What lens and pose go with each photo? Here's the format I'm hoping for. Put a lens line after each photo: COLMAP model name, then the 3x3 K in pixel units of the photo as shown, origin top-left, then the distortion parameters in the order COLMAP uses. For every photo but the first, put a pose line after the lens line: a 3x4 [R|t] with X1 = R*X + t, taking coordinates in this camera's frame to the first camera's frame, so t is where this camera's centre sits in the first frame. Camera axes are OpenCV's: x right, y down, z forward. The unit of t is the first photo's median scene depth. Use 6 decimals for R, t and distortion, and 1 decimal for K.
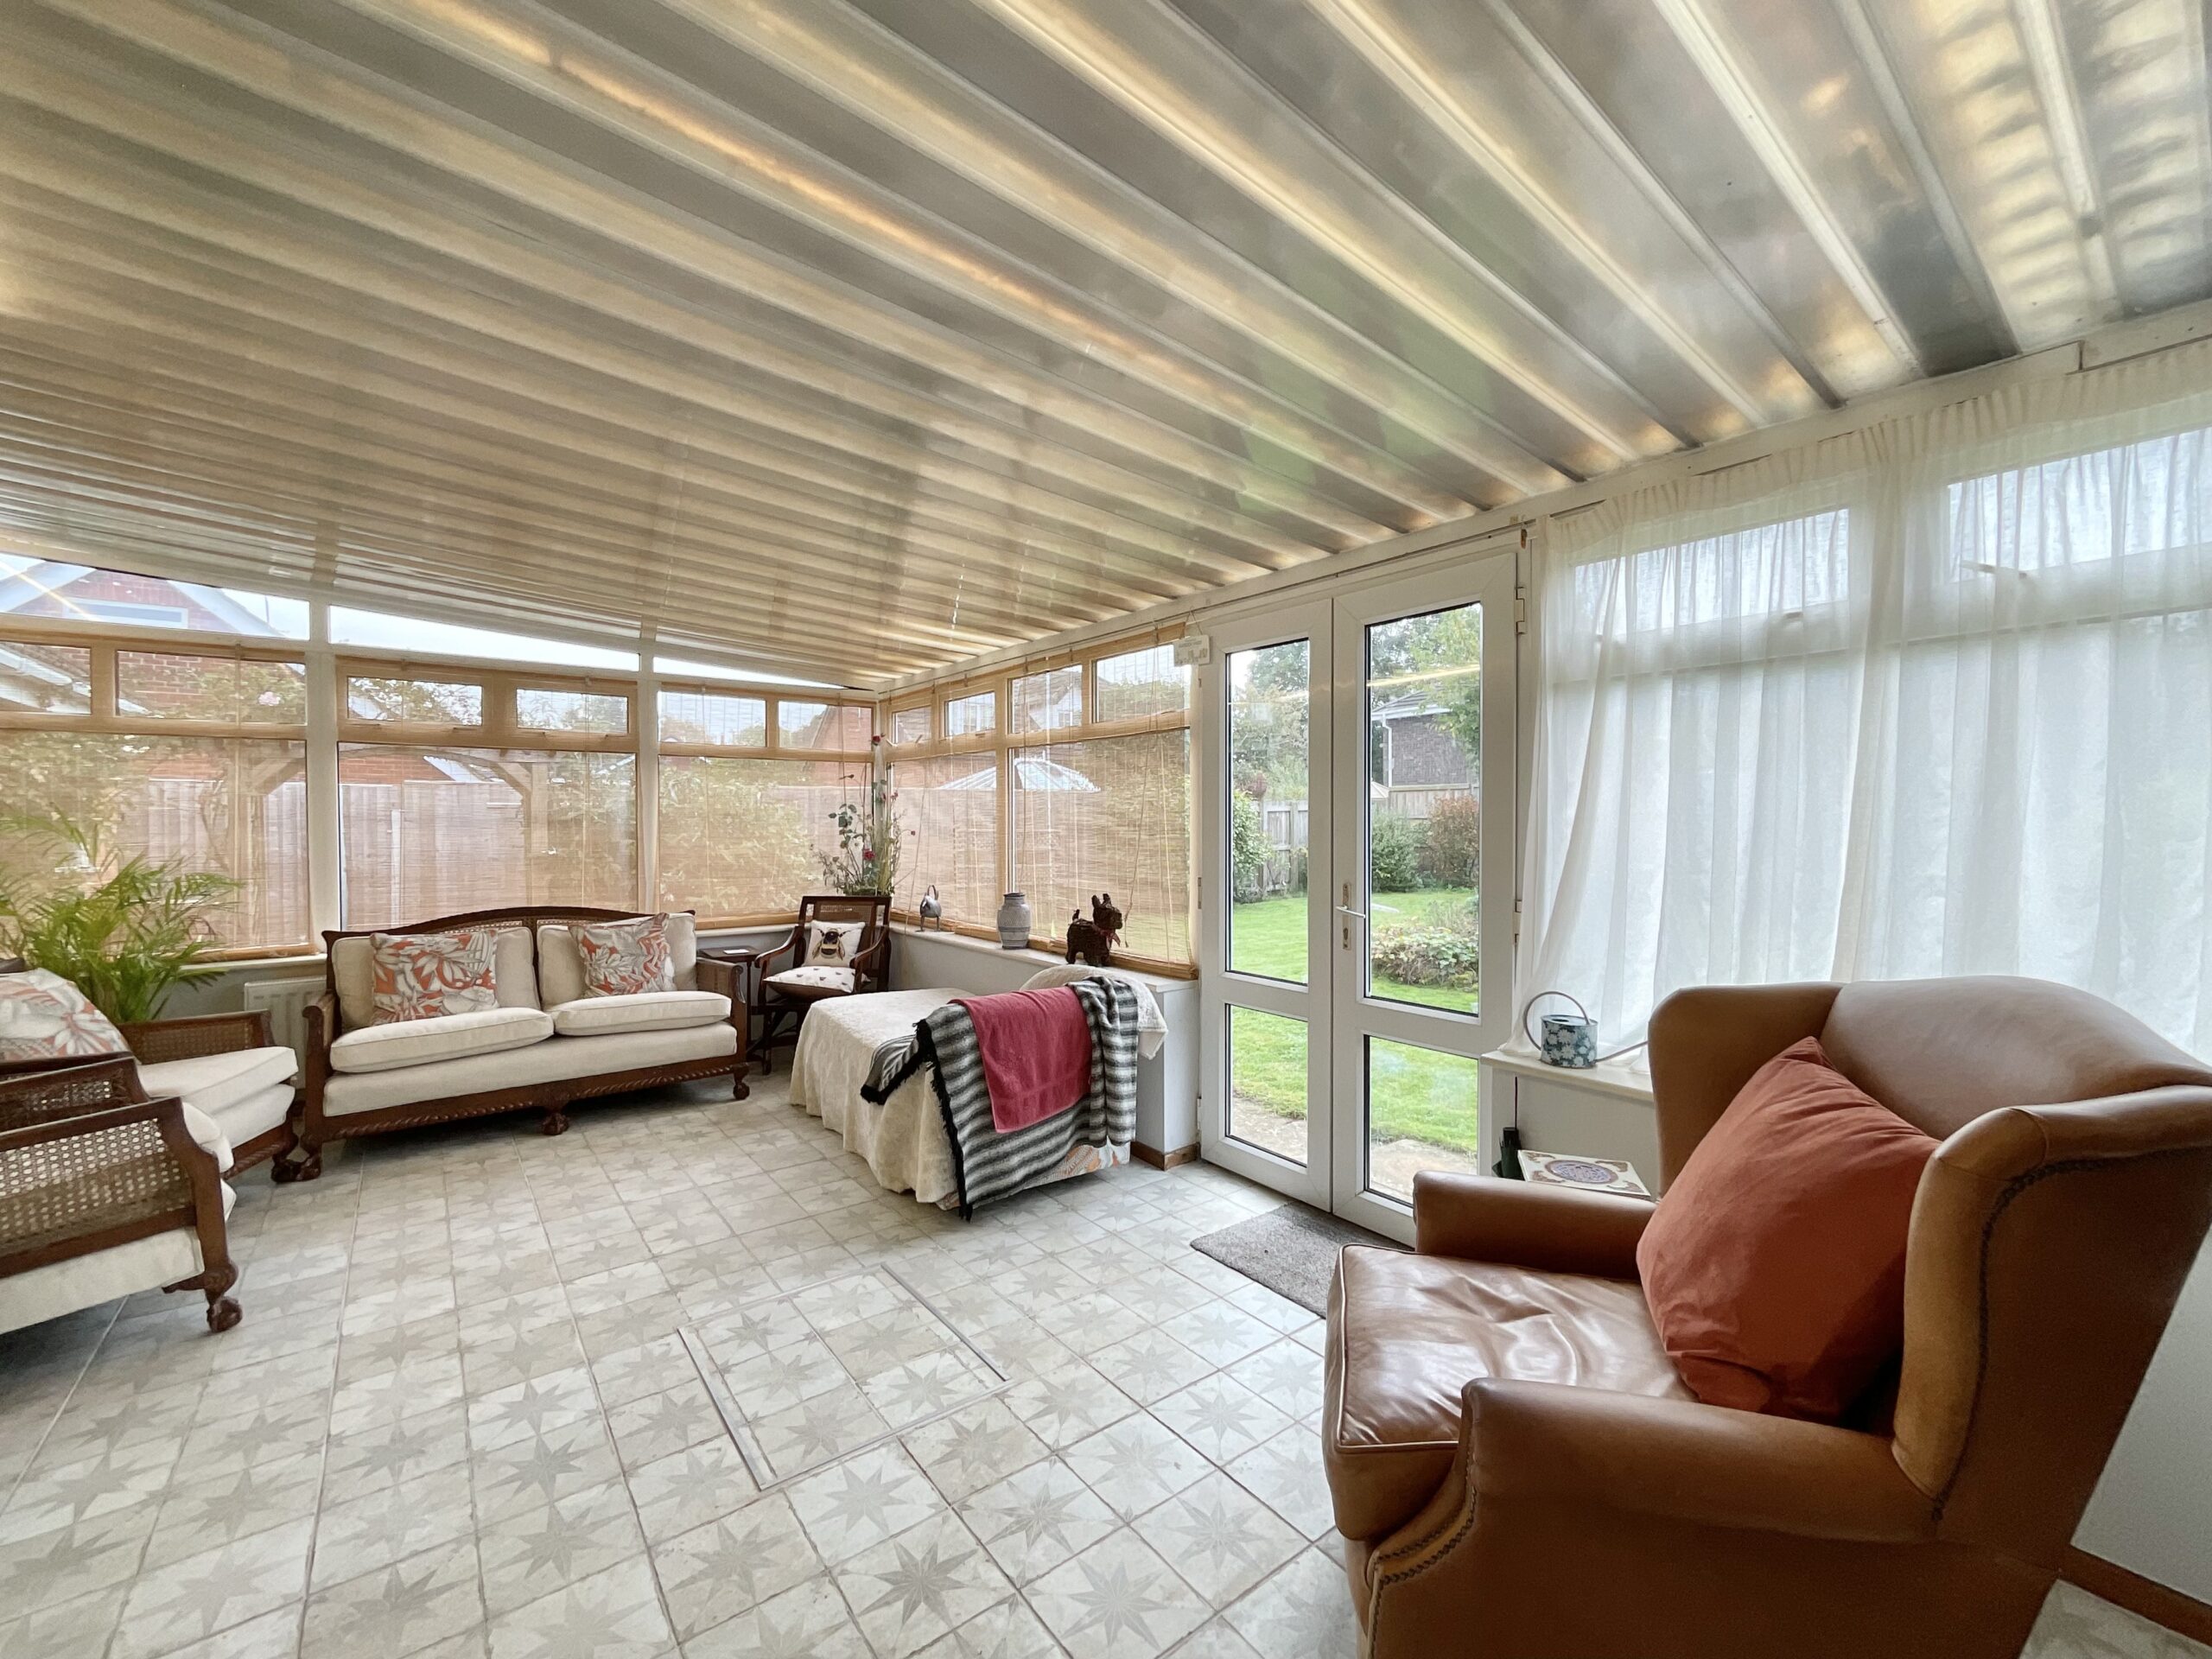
lens RADIAL K [[891.1, 0, 1106.2], [0, 891.1, 827.7], [0, 0, 1]] dist [-0.007858, 0.000666]
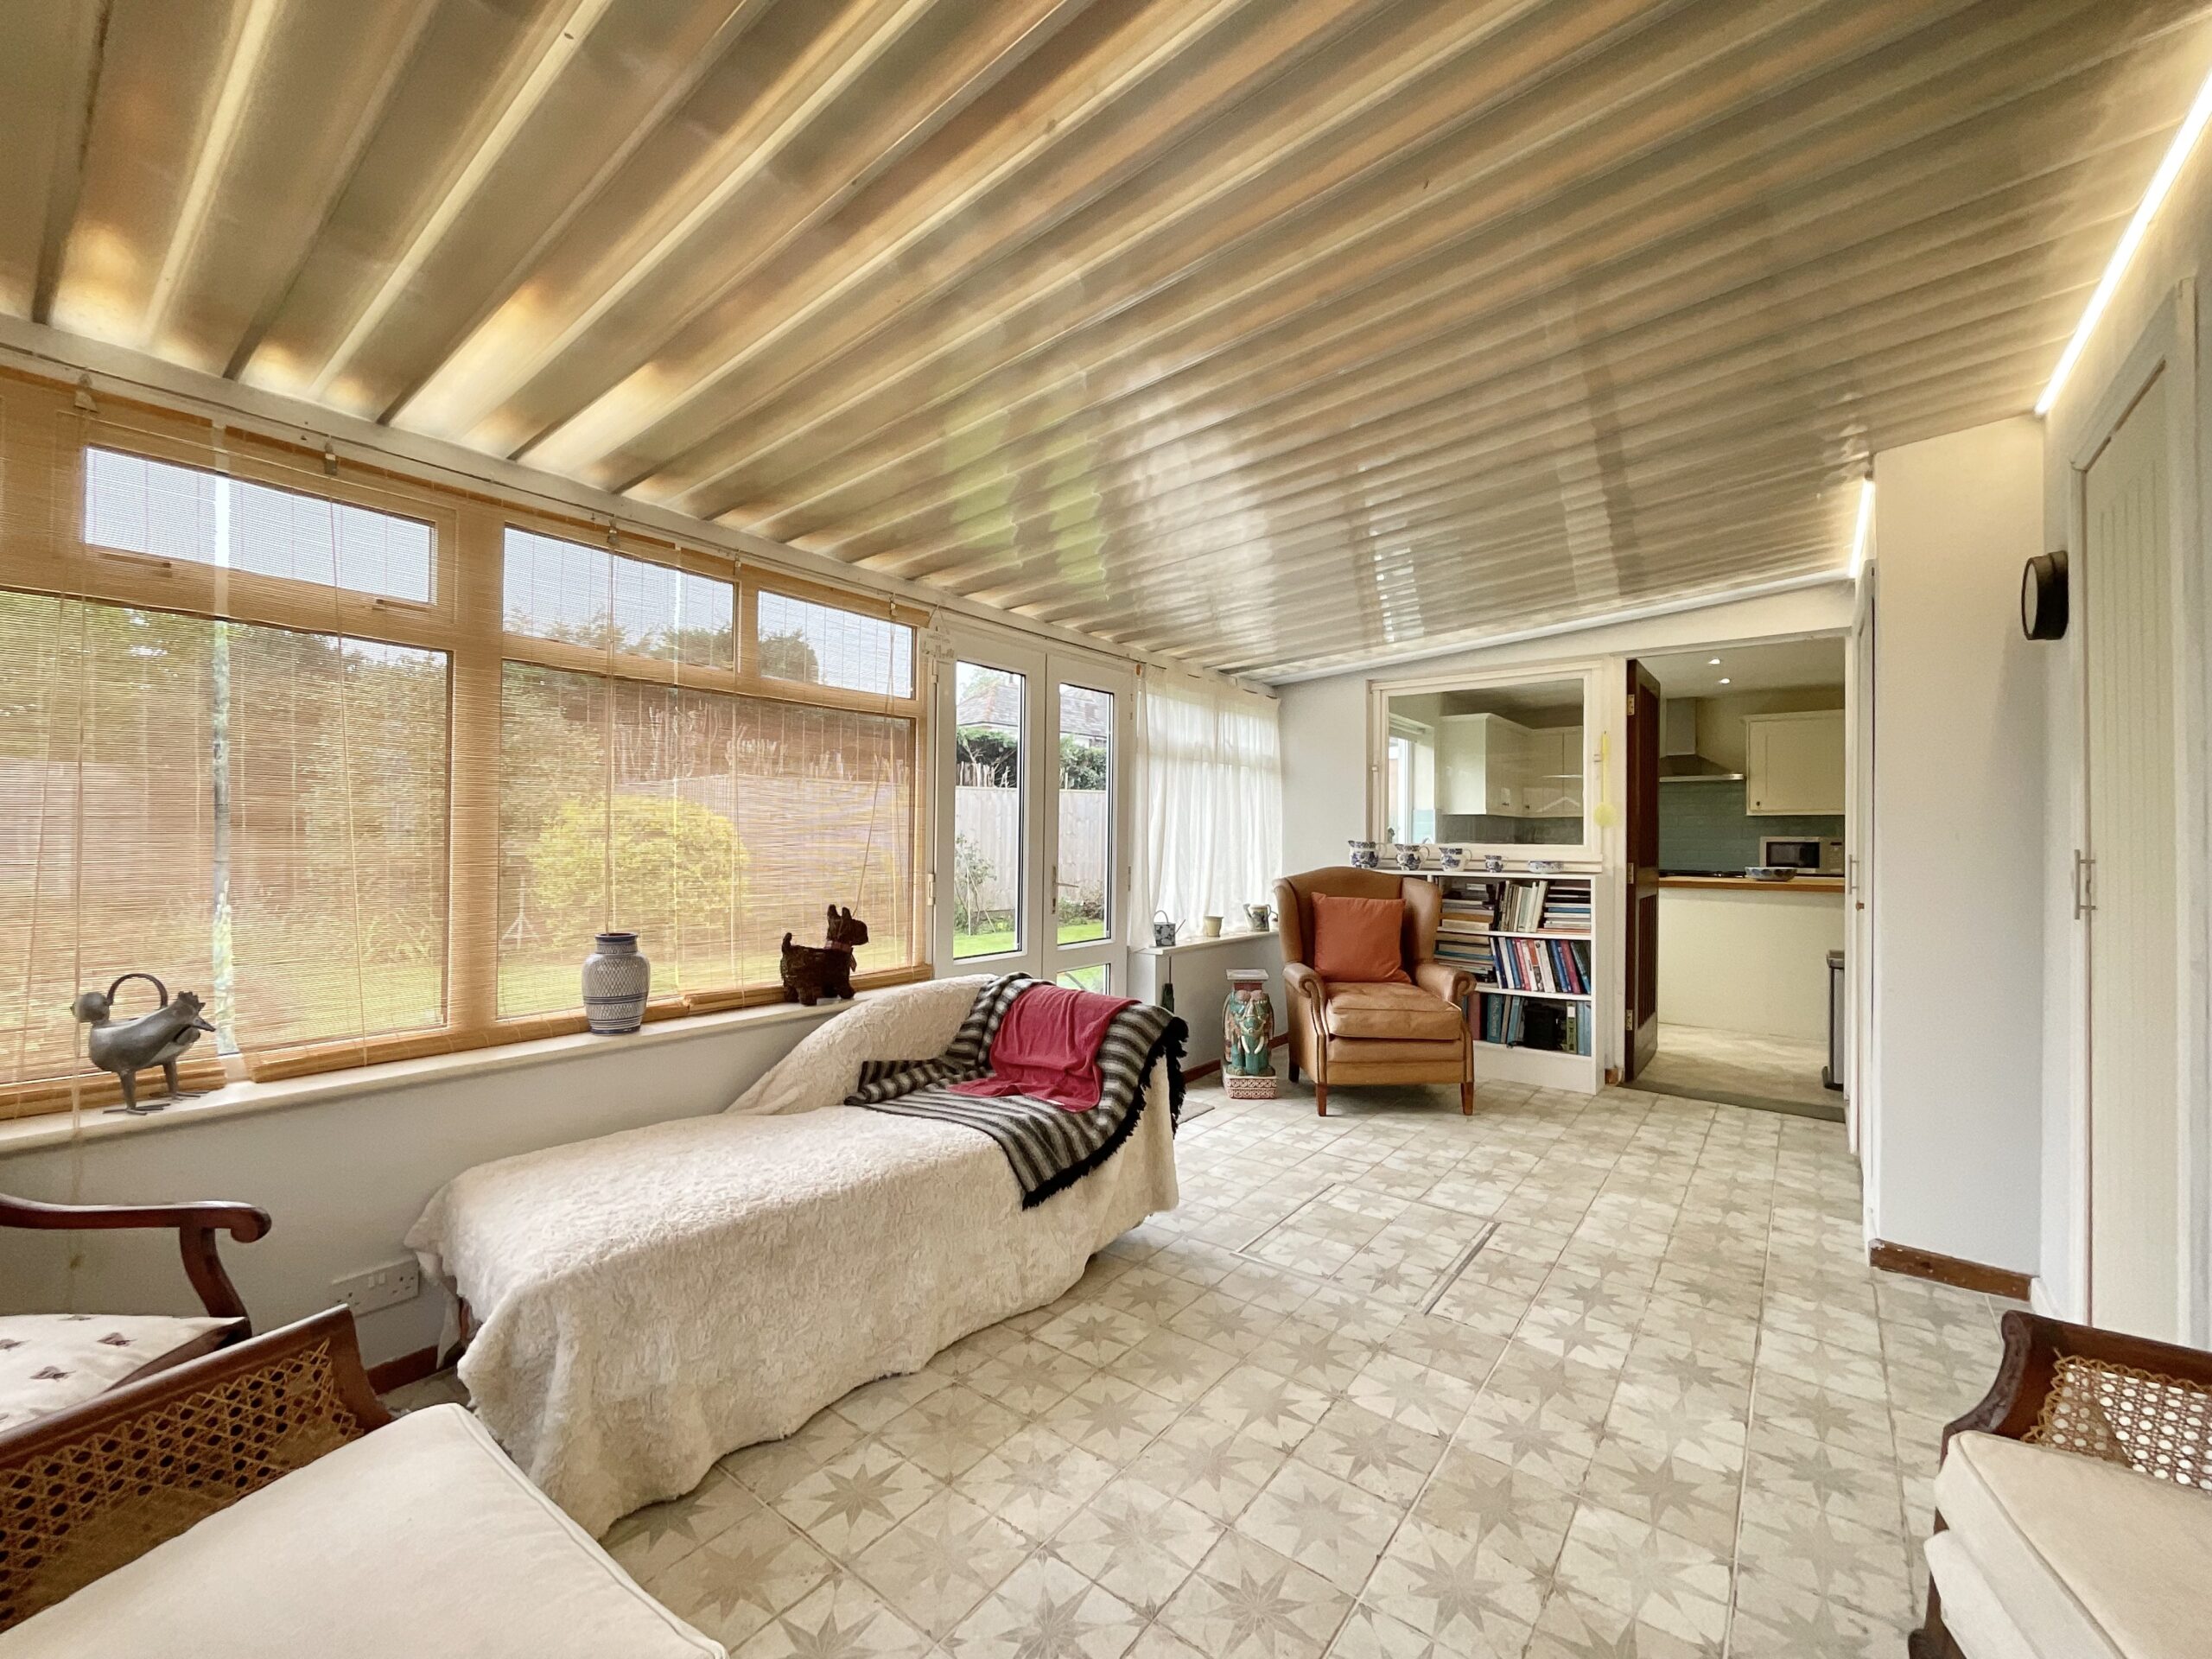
lens RADIAL K [[891.1, 0, 1106.3], [0, 891.1, 834.6], [0, 0, 1]] dist [-0.007858, 0.000666]
pose [[-0.238219, 0.003061, 0.971207, -1.458331], [-0.002709, 0.999989, -0.003816, 0.023379], [-0.971208, -0.003540, -0.238208, 1.683498]]
